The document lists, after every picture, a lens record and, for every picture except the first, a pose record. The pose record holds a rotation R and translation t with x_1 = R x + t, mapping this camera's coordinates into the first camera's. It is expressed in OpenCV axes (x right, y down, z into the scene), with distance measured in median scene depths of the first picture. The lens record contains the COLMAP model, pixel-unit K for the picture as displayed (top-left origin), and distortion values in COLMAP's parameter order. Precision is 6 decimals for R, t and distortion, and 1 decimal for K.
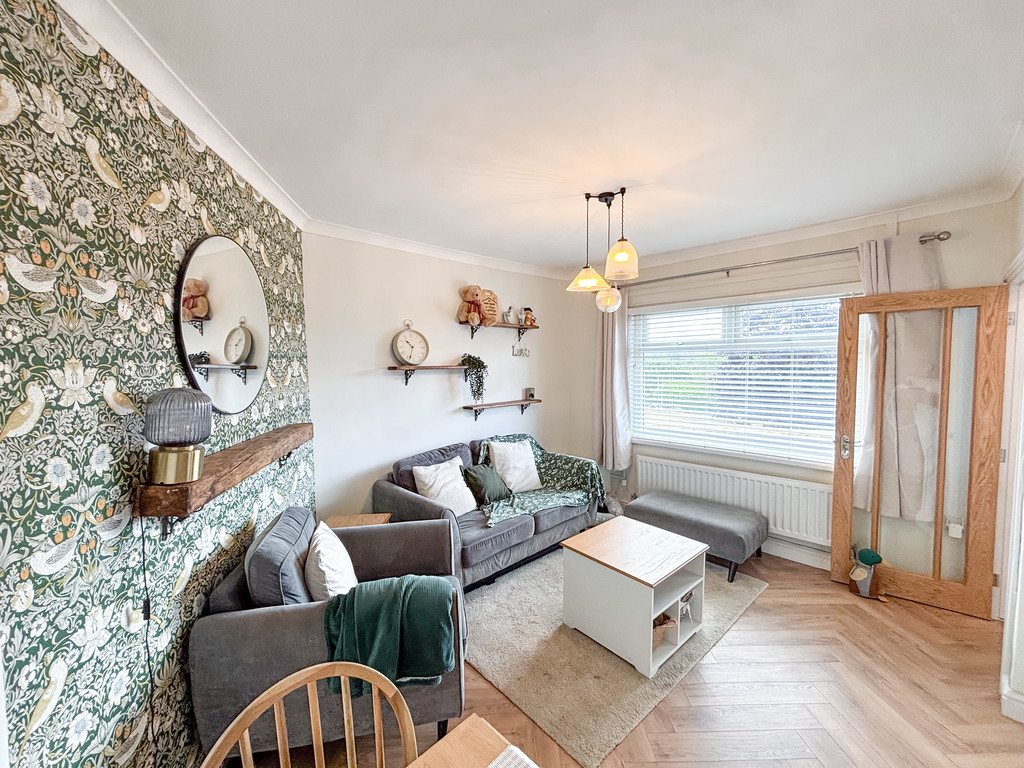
lens RADIAL K [[410.2, 0, 515.0], [0, 410.2, 386.5], [0, 0, 1]] dist [-0.000468, -0.000931]
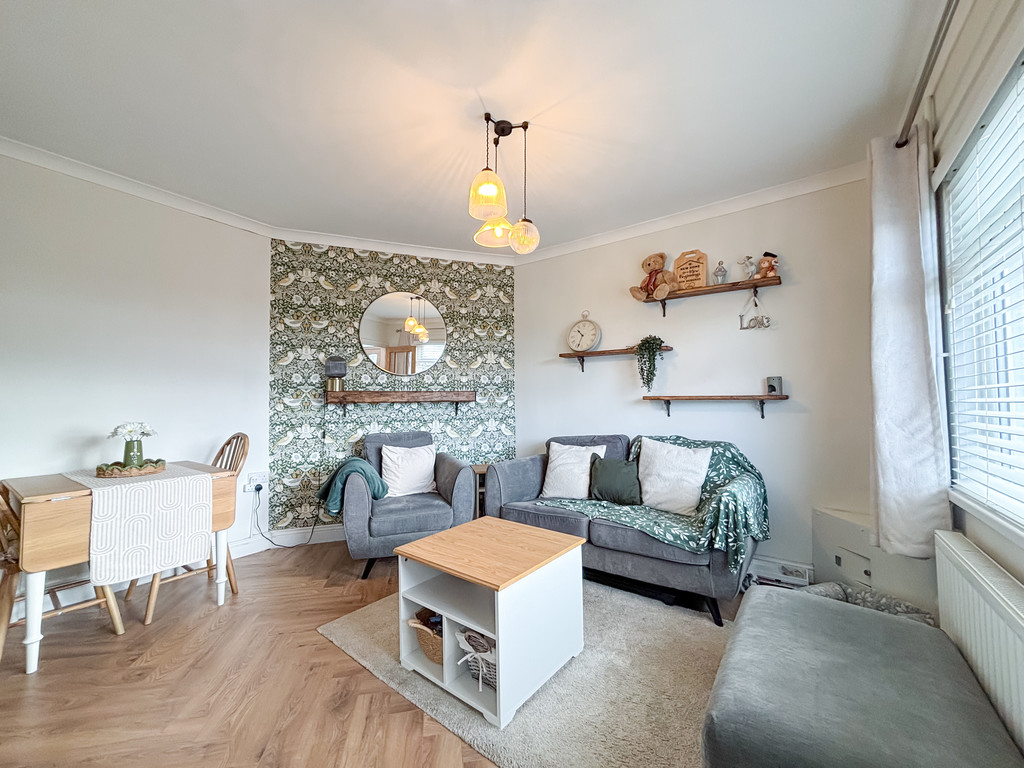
lens RADIAL K [[410.2, 0, 507.5], [0, 410.2, 388.9], [0, 0, 1]] dist [-0.000468, -0.000931]
pose [[0.164572, -0.020179, -0.986159, 0.774736], [-0.063140, 0.997525, -0.030948, 0.088818], [0.984342, 0.067359, 0.162891, 0.655921]]
